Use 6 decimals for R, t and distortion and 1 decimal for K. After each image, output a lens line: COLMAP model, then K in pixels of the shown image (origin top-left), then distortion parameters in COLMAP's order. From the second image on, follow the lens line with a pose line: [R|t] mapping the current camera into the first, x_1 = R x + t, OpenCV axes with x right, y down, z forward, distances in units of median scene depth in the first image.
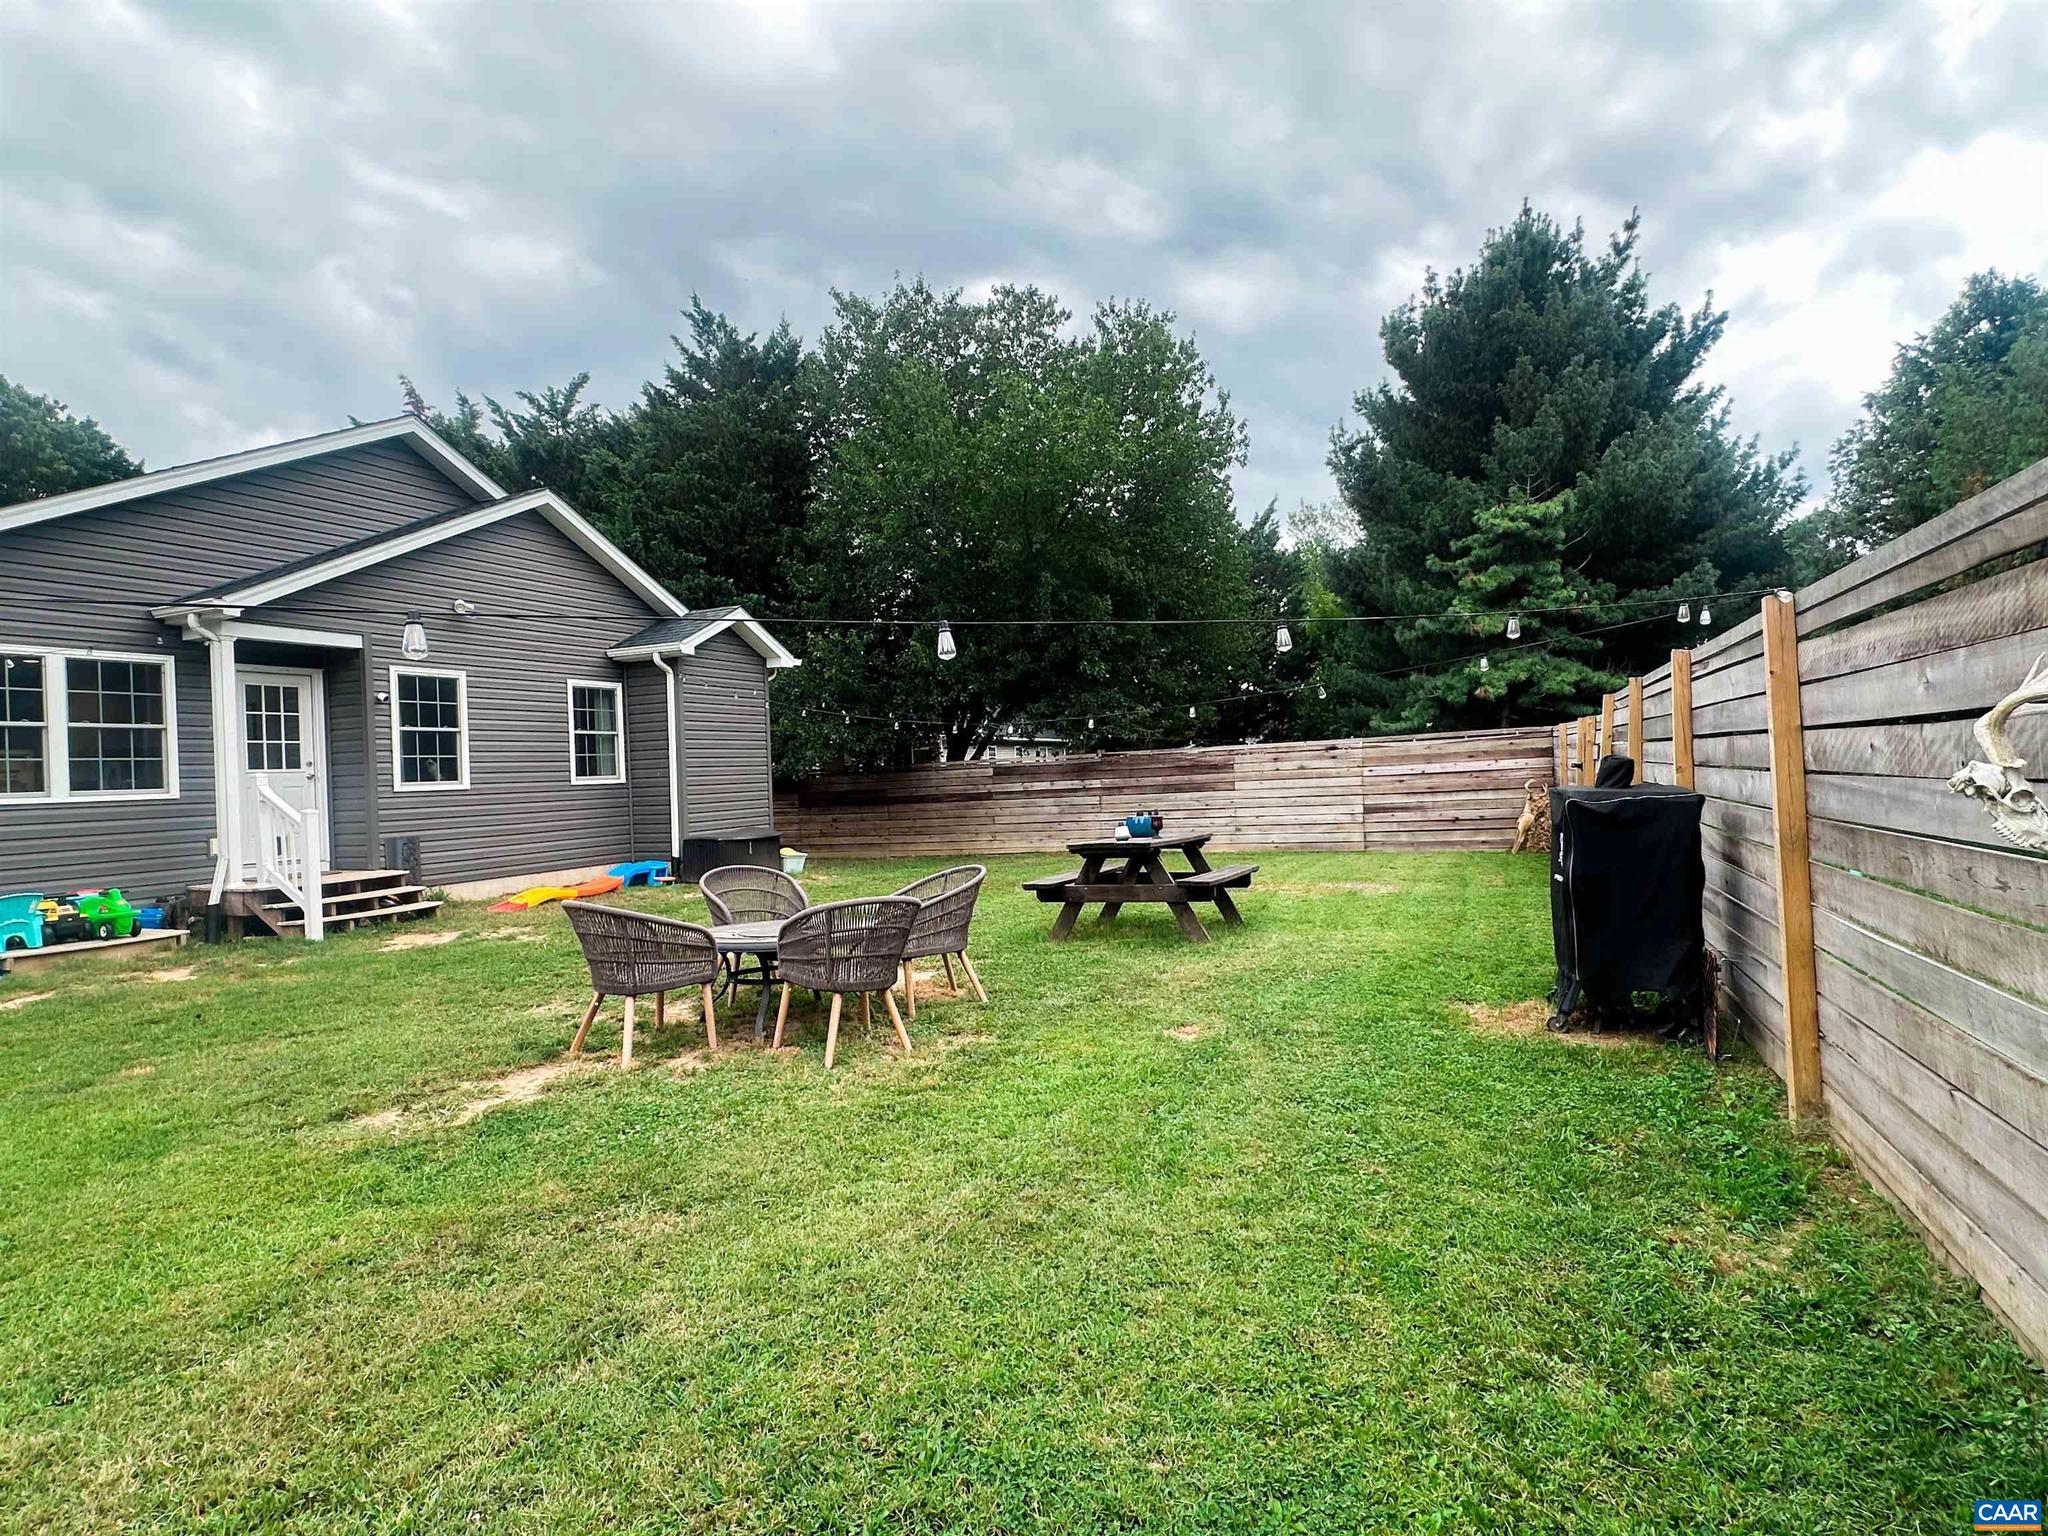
lens RADIAL K [[1057.0, 0, 1030.2], [0, 1057.0, 766.0], [0, 0, 1]] dist [0.002453, 0.000125]
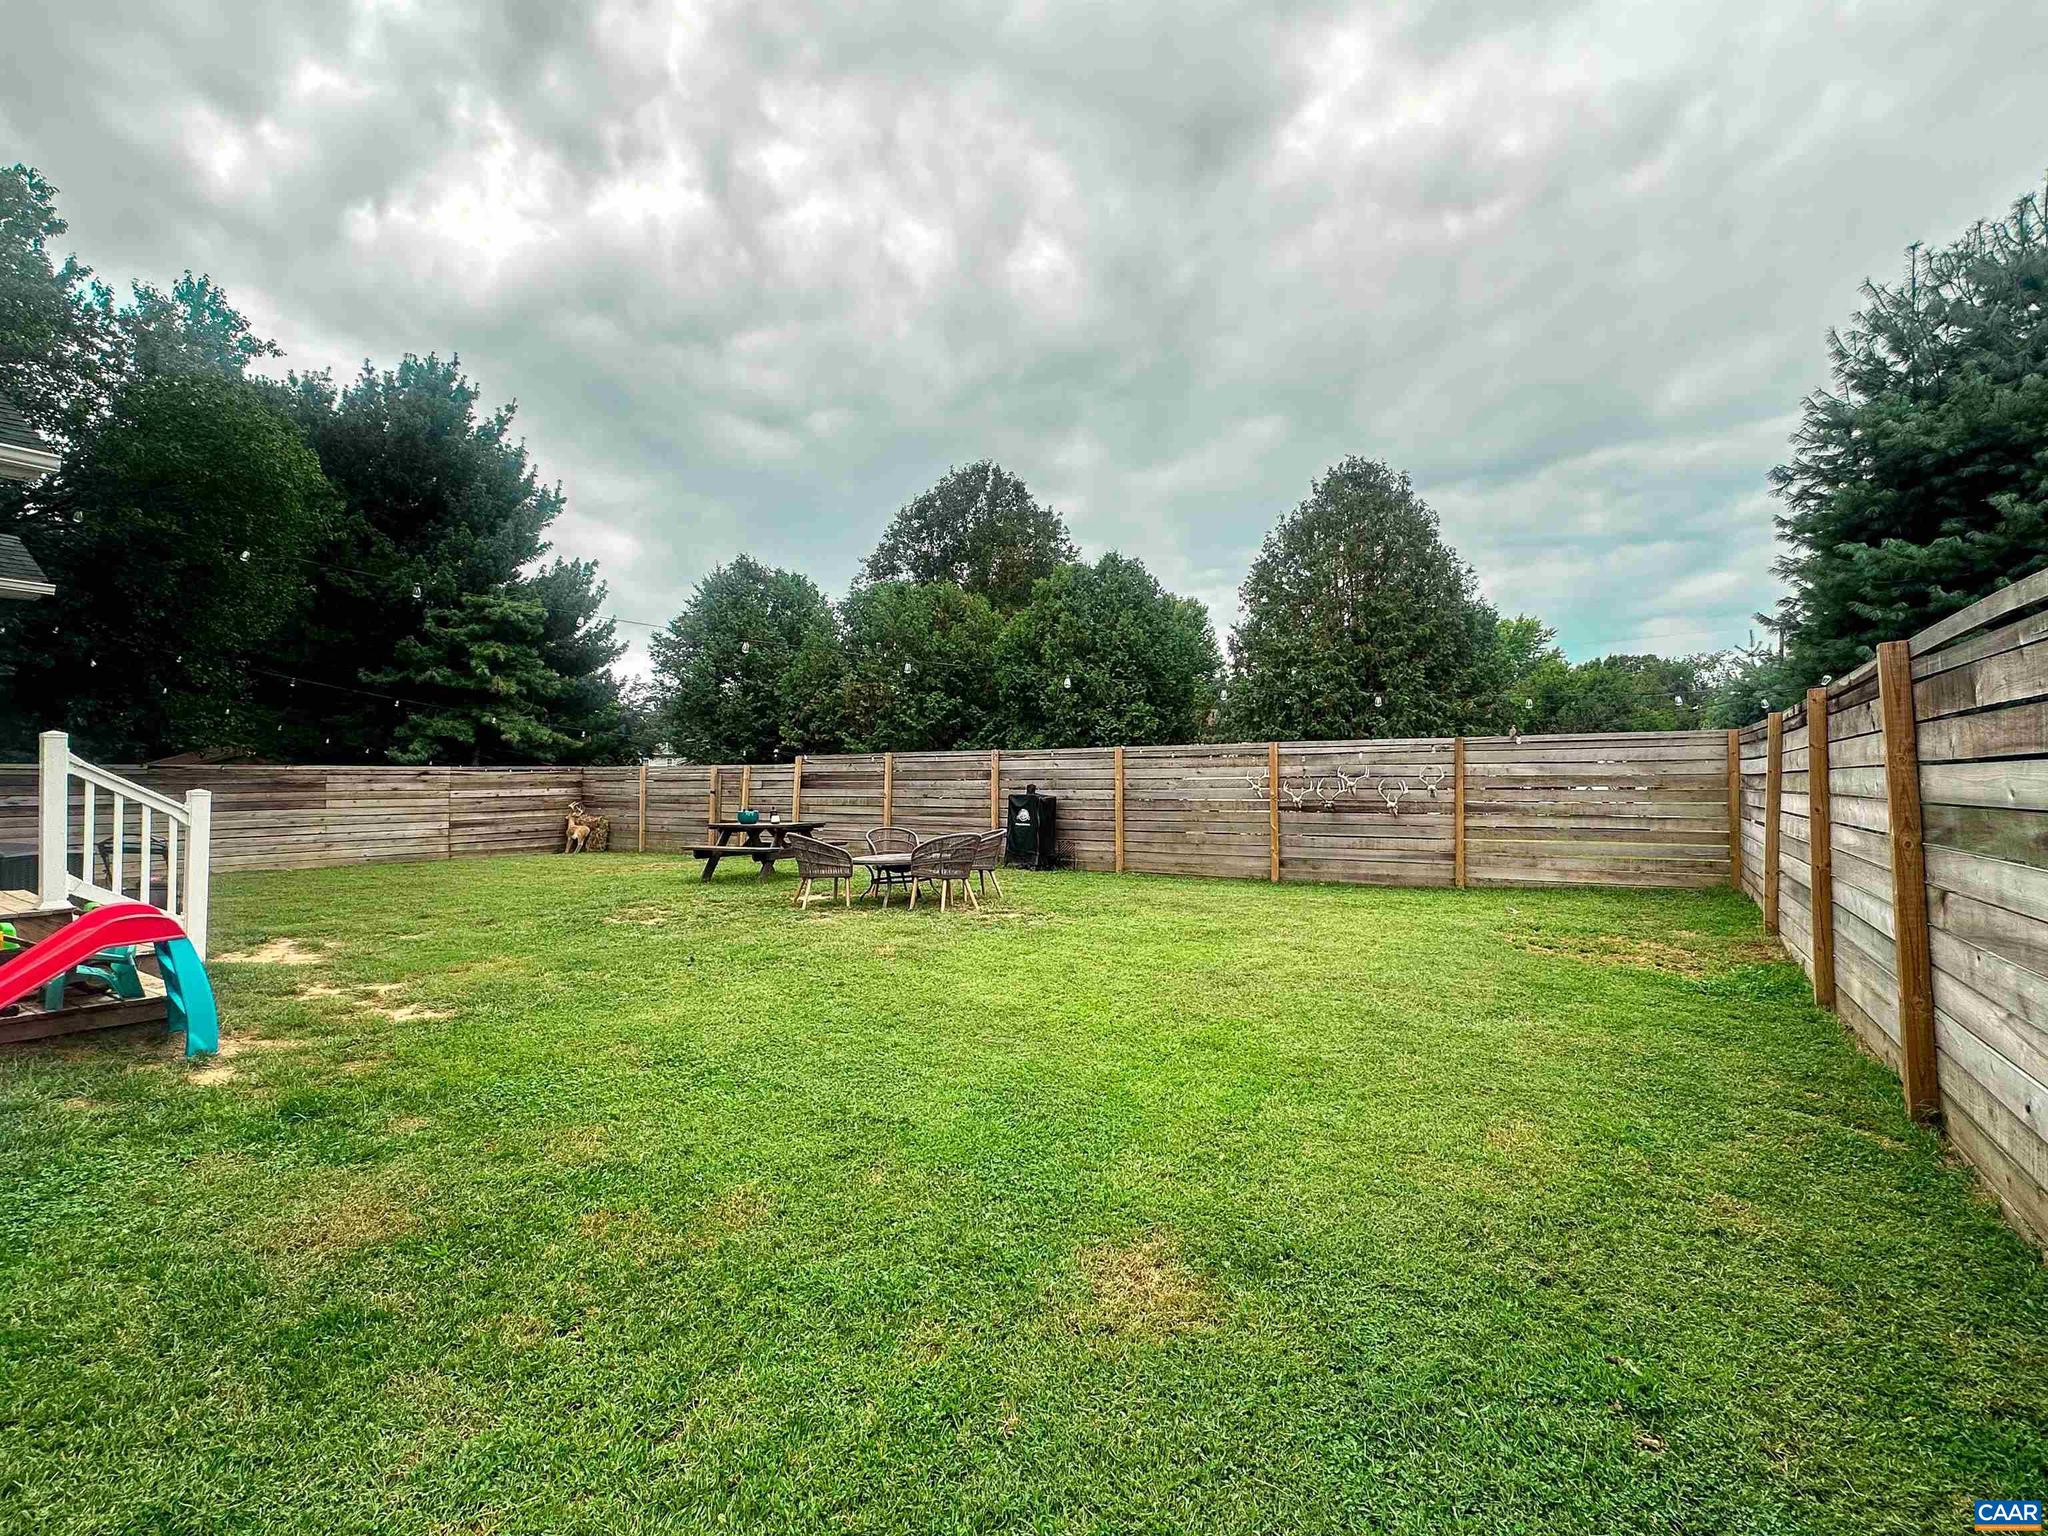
lens RADIAL K [[917.9, 0, 1018.8], [0, 917.9, 766.6], [0, 0, 1]] dist [-0.002100, -0.000106]
pose [[0.174951, 0.060448, 0.982720, -0.634021], [-0.011256, 0.998171, -0.059394, 0.030364], [-0.984513, -0.000670, 0.175312, 0.177765]]
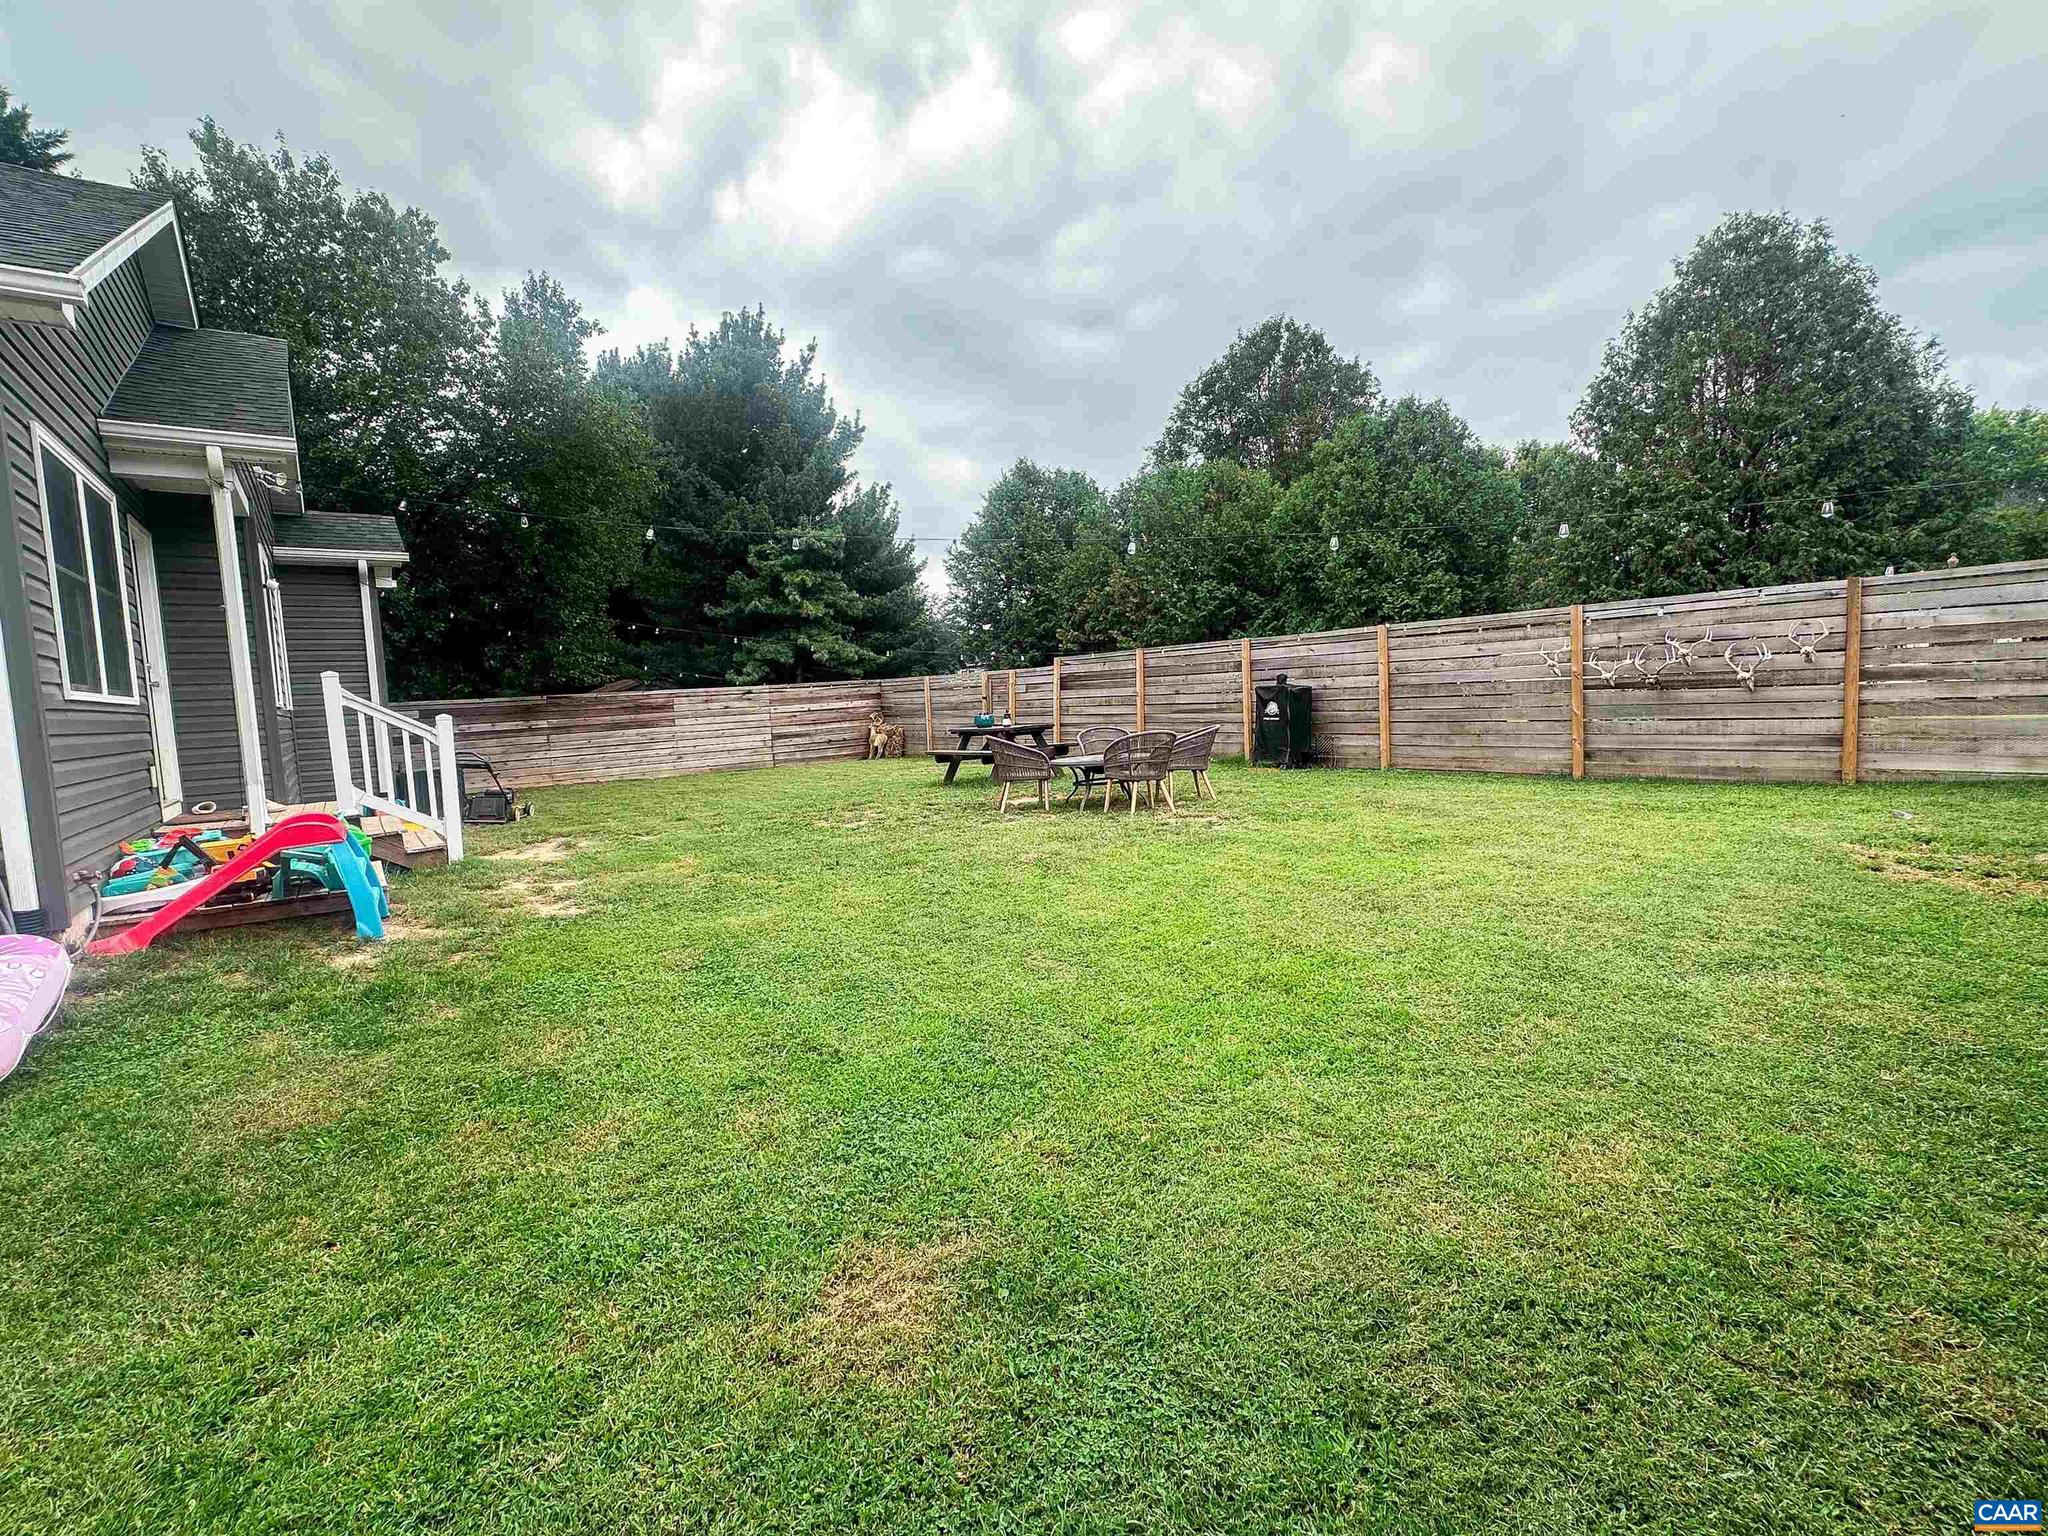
lens RADIAL K [[917.9, 0, 1026.7], [0, 917.9, 767.3], [0, 0, 1]] dist [-0.002100, -0.000106]
pose [[0.505706, -0.053687, 0.861034, -0.570016], [0.024070, 0.998551, 0.048125, 0.031924], [-0.862370, -0.003612, 0.506265, 0.112695]]
